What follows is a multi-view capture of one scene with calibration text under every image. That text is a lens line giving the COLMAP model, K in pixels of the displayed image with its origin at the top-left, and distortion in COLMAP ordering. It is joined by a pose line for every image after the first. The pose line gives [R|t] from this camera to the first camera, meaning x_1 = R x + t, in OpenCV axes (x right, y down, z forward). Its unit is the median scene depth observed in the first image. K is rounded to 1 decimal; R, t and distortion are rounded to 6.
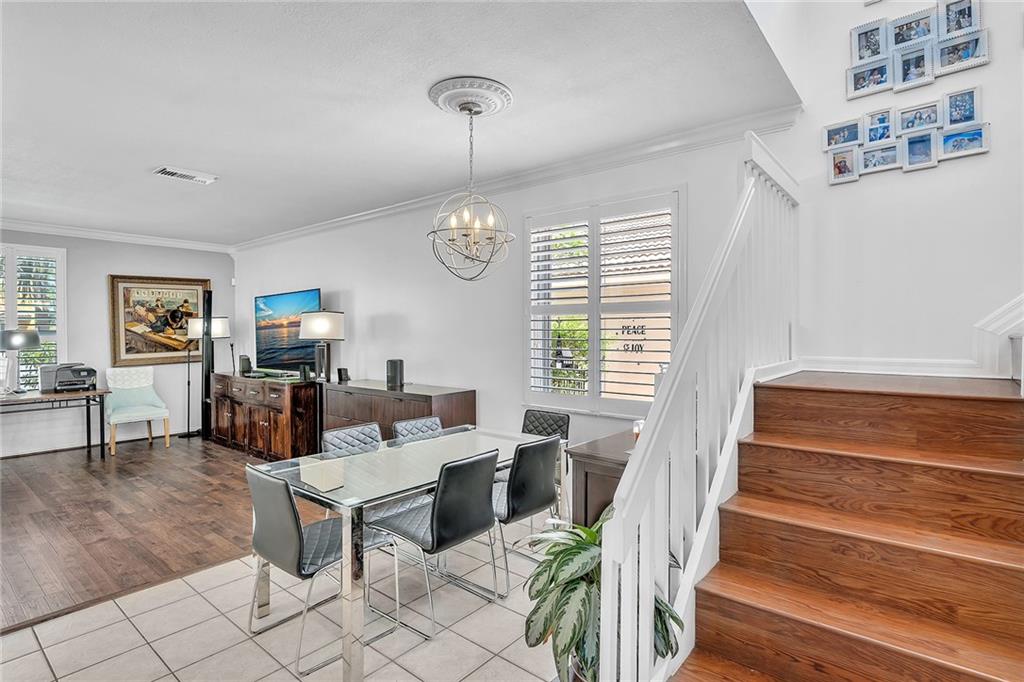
lens RADIAL K [[525.2, 0, 499.3], [0, 525.2, 332.4], [0, 0, 1]] dist [0.005543, 0.002363]
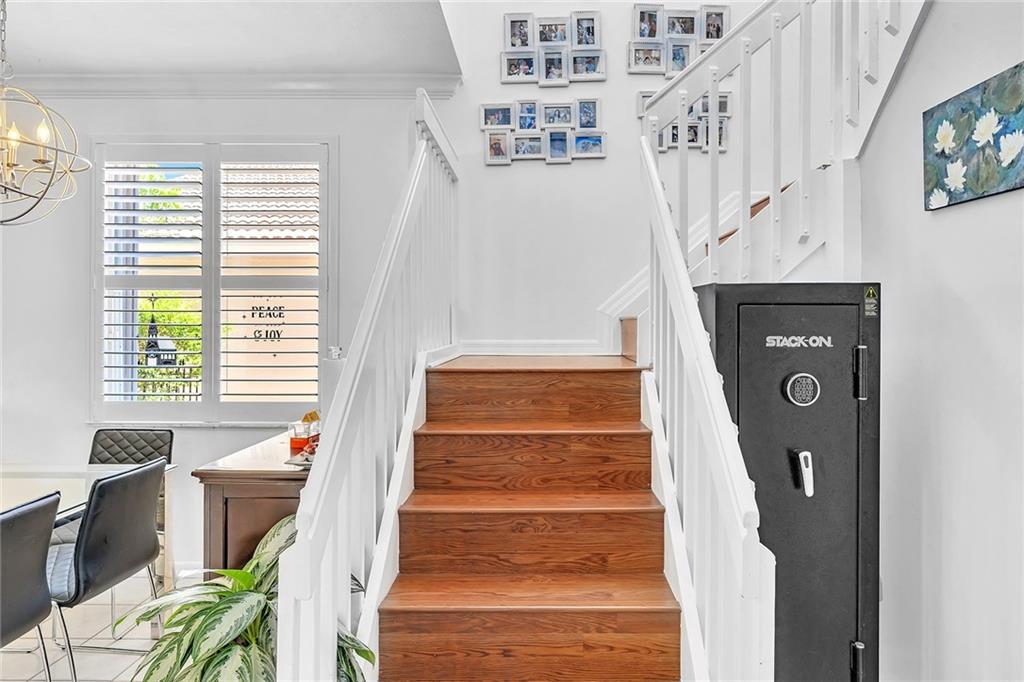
lens RADIAL K [[642.2, 0, 515.8], [0, 642.2, 318.7], [0, 0, 1]] dist [0.008099, 0.008193]
pose [[0.772906, 0.014081, 0.634364, -0.057334], [-0.004796, 0.999855, -0.016350, 0.017362], [-0.634502, 0.009595, 0.772862, 0.030203]]
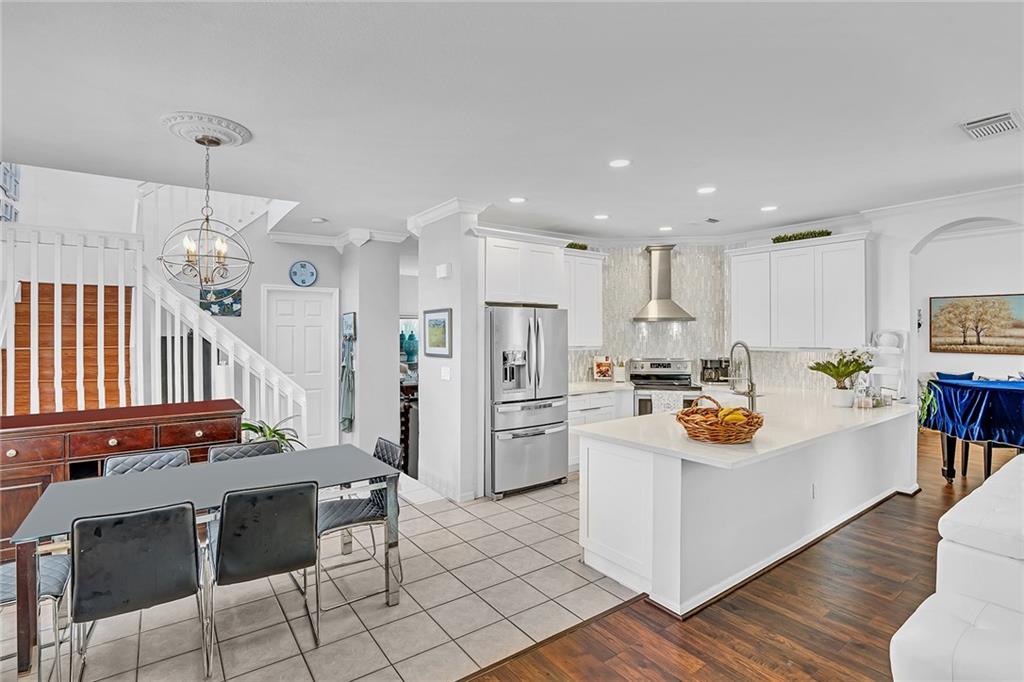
lens RADIAL K [[489.8, 0, 513.3], [0, 489.8, 335.3], [0, 0, 1]] dist [-0.015800, 0.006061]
pose [[-0.973920, 0.003483, 0.226865, -0.581587], [0.005520, 0.999950, 0.008345, -0.024746], [-0.226825, 0.009380, -0.973890, 1.220428]]
